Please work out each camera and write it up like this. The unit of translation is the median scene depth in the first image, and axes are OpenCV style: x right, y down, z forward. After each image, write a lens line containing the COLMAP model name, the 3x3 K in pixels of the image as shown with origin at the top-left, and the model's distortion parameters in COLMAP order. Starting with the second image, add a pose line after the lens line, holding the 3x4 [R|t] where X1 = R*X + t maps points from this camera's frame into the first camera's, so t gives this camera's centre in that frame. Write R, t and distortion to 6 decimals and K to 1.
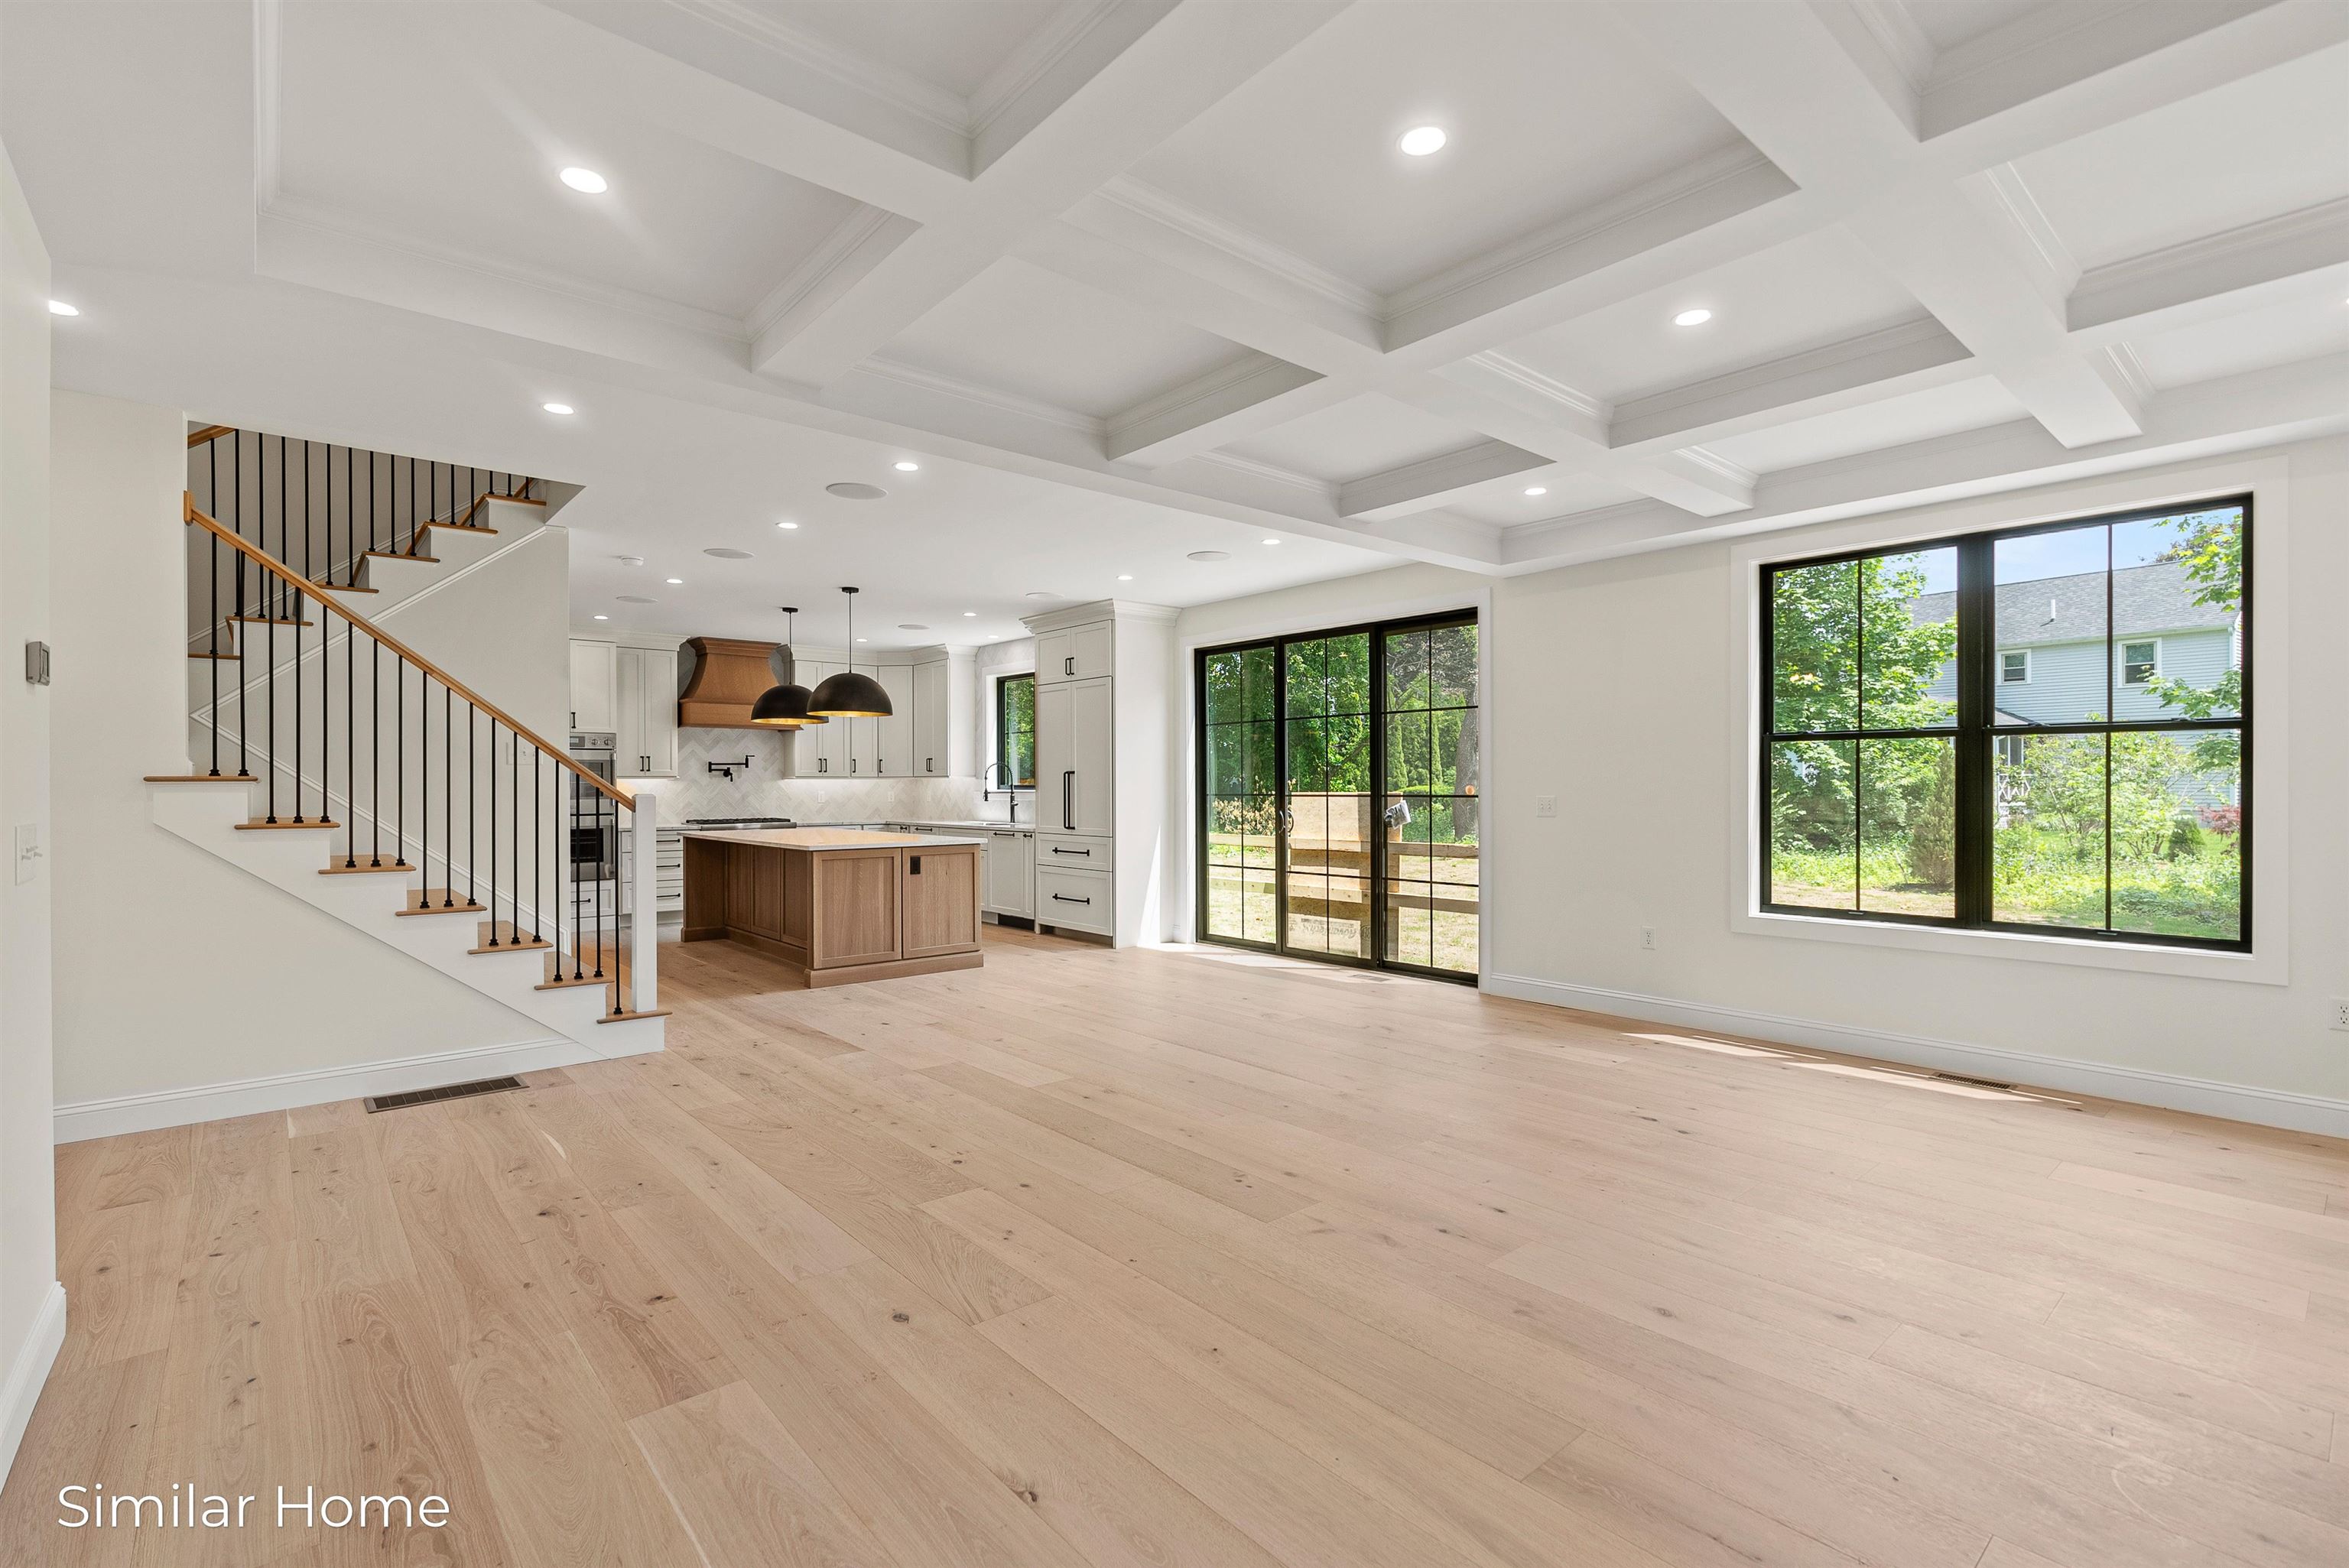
lens RADIAL K [[1067.7, 0, 1167.1], [0, 1067.7, 785.9], [0, 0, 1]] dist [-0.009893, 0.004283]
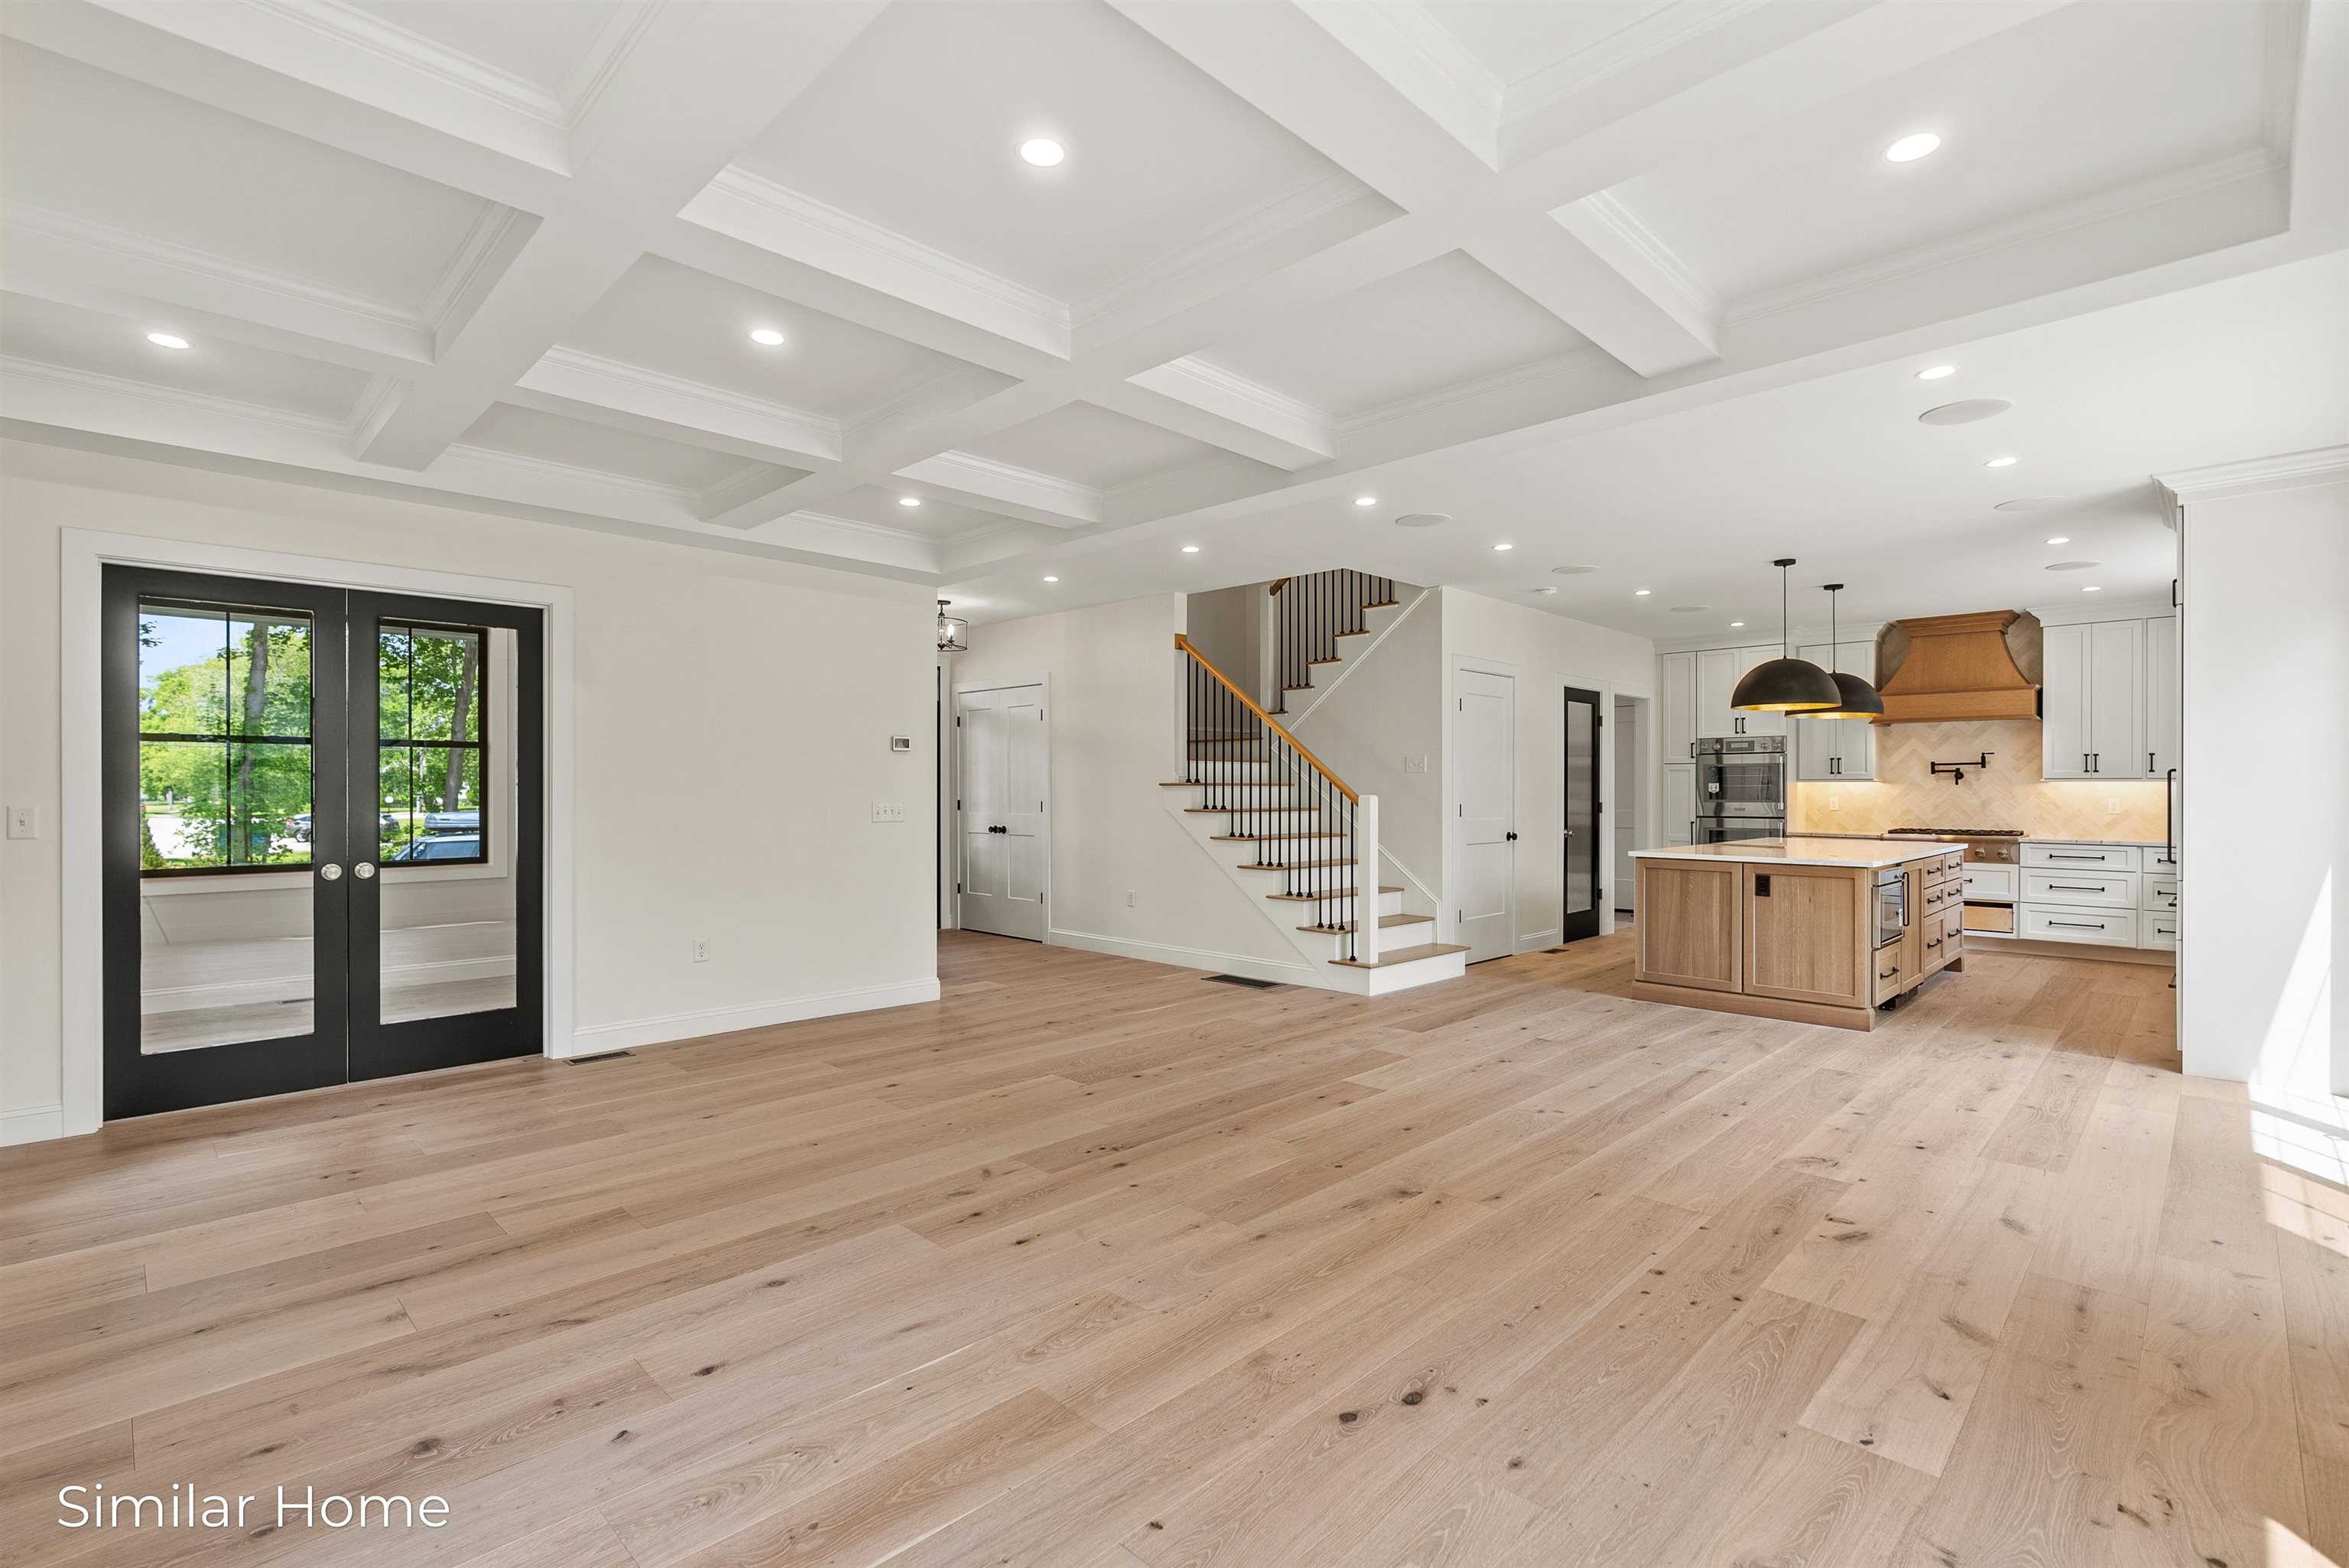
lens RADIAL K [[1067.7, 0, 1167.2], [0, 1067.7, 786.9], [0, 0, 1]] dist [-0.009893, 0.004283]
pose [[0.077367, 0.001162, -0.997002, 0.466877], [-0.002461, 0.999996, 0.000975, -0.002453], [0.997000, 0.002378, 0.077370, 0.389740]]
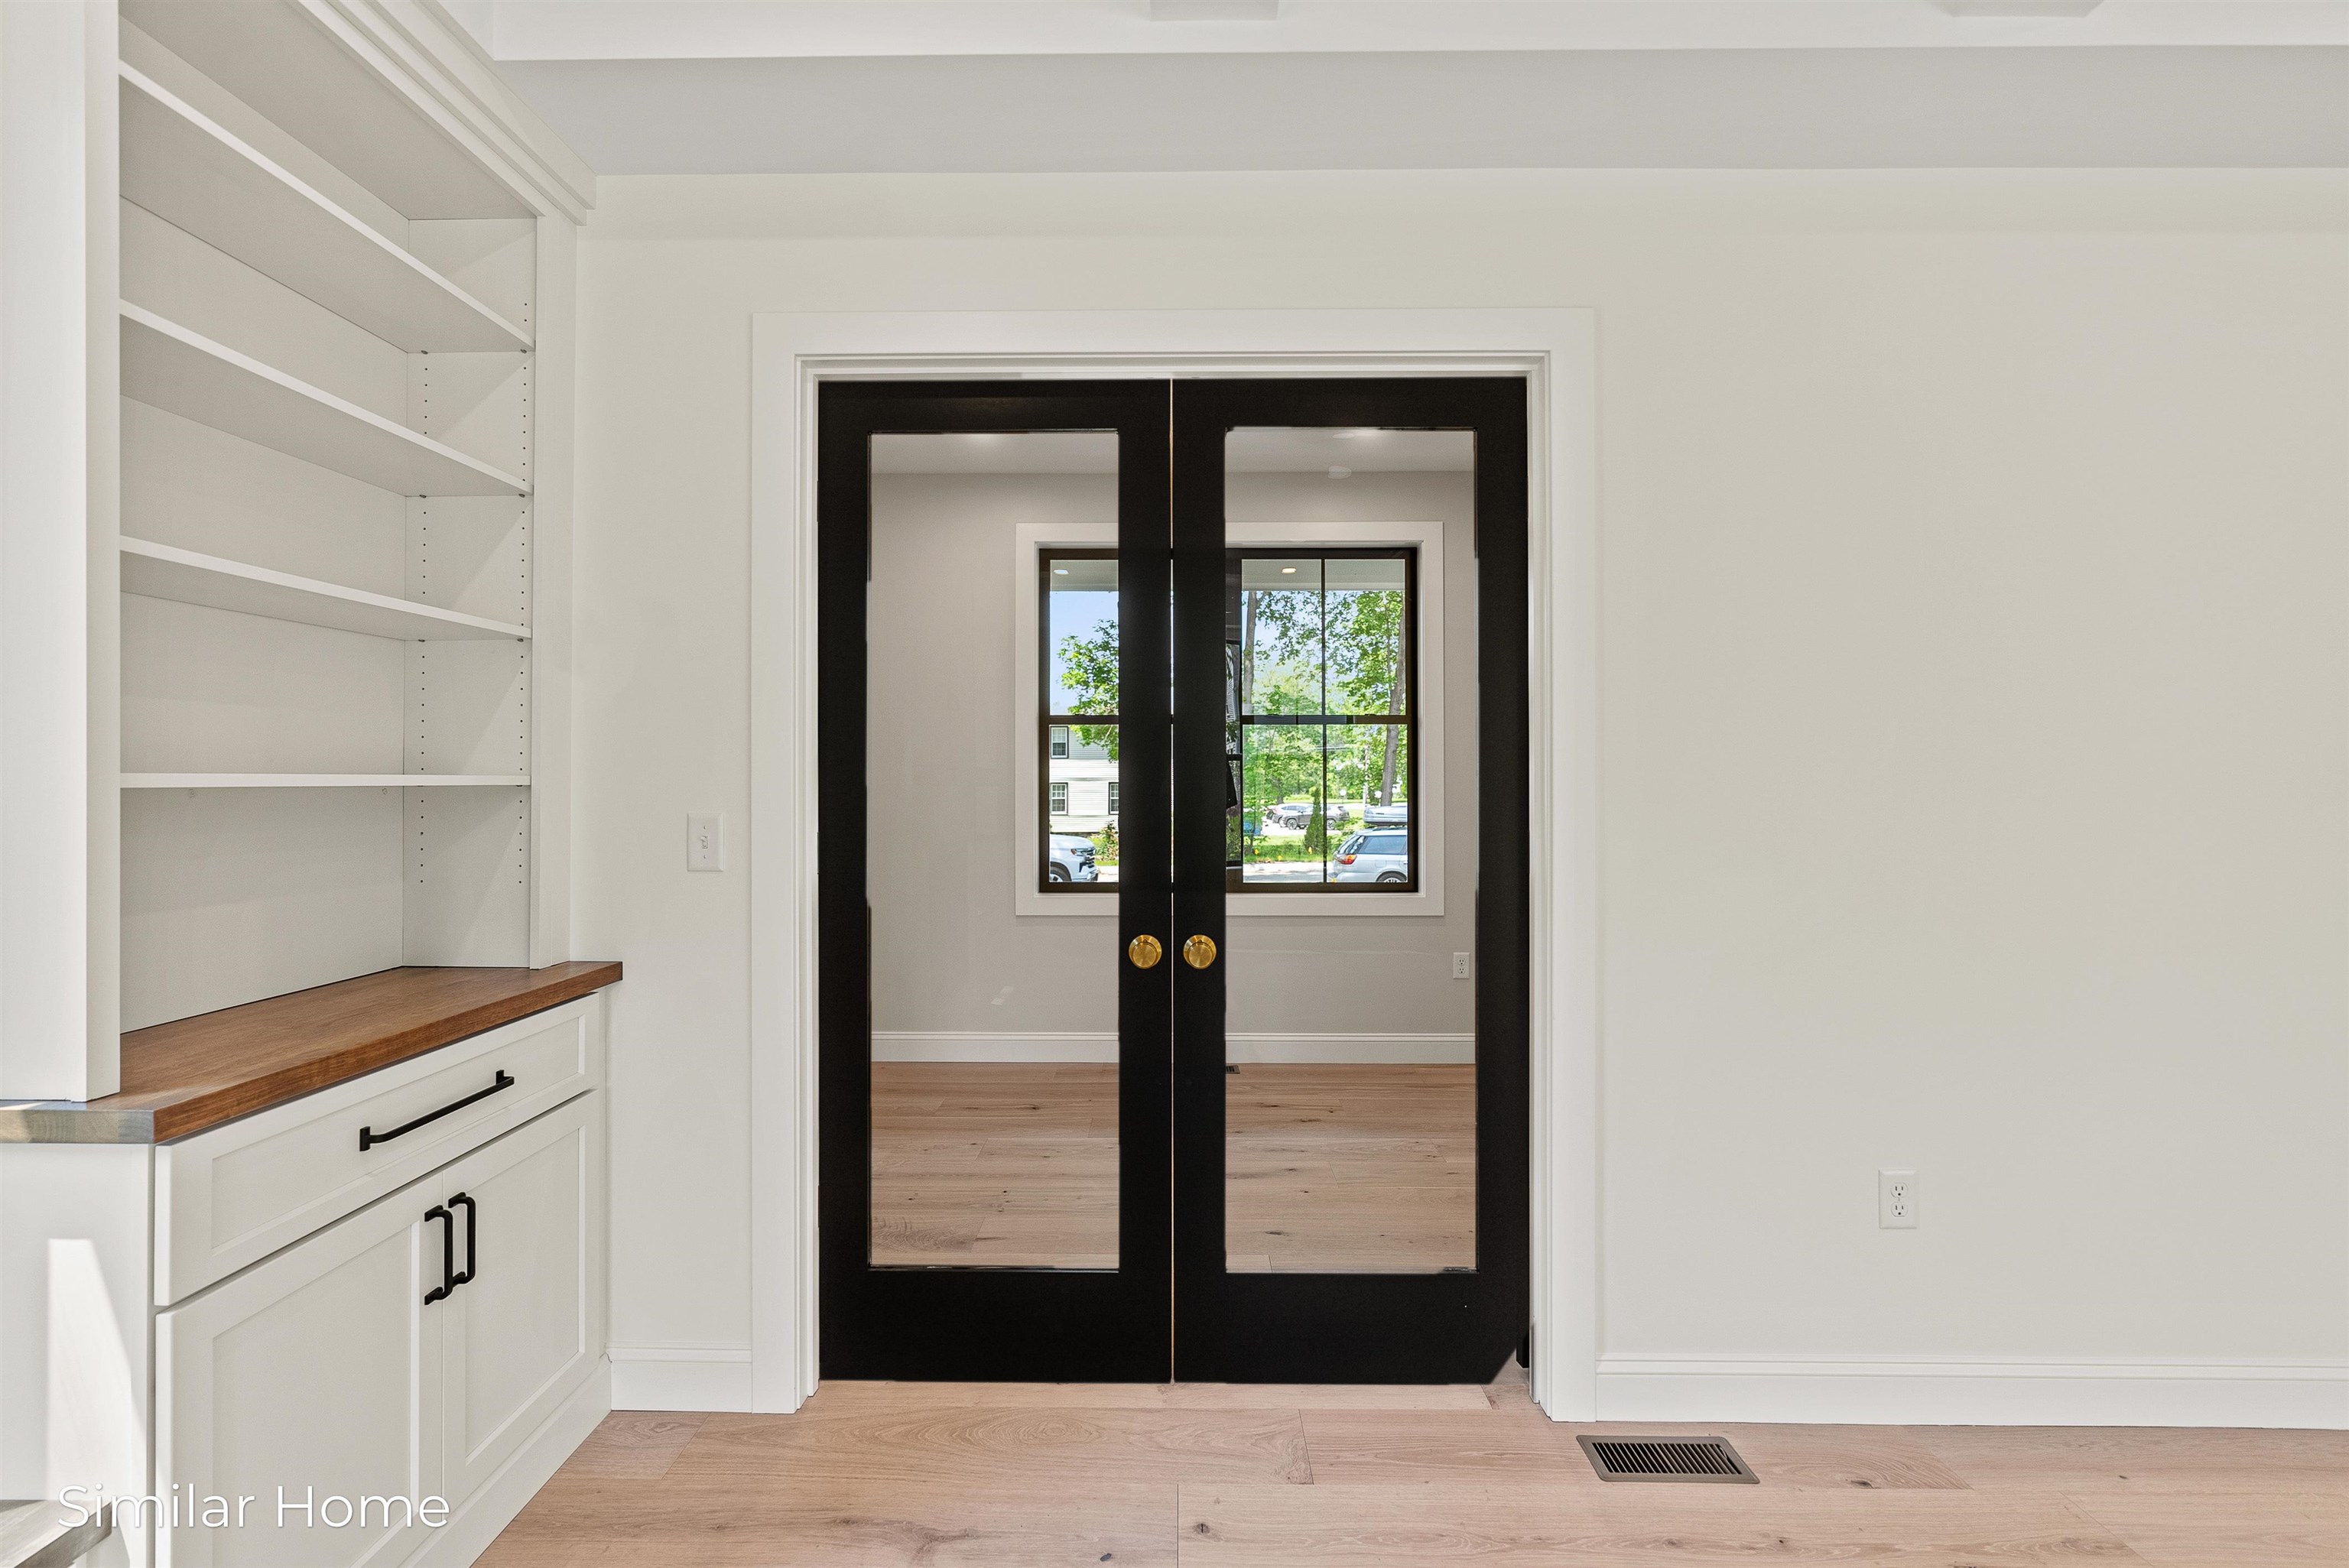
lens RADIAL K [[1067.7, 0, 1164.9], [0, 1067.7, 774.4], [0, 0, 1]] dist [-0.009893, 0.004283]
pose [[-0.660950, -0.003511, -0.750422, 0.105513], [-0.000171, 0.999990, -0.004528, -0.000885], [0.750430, -0.002864, -0.660943, 0.195758]]
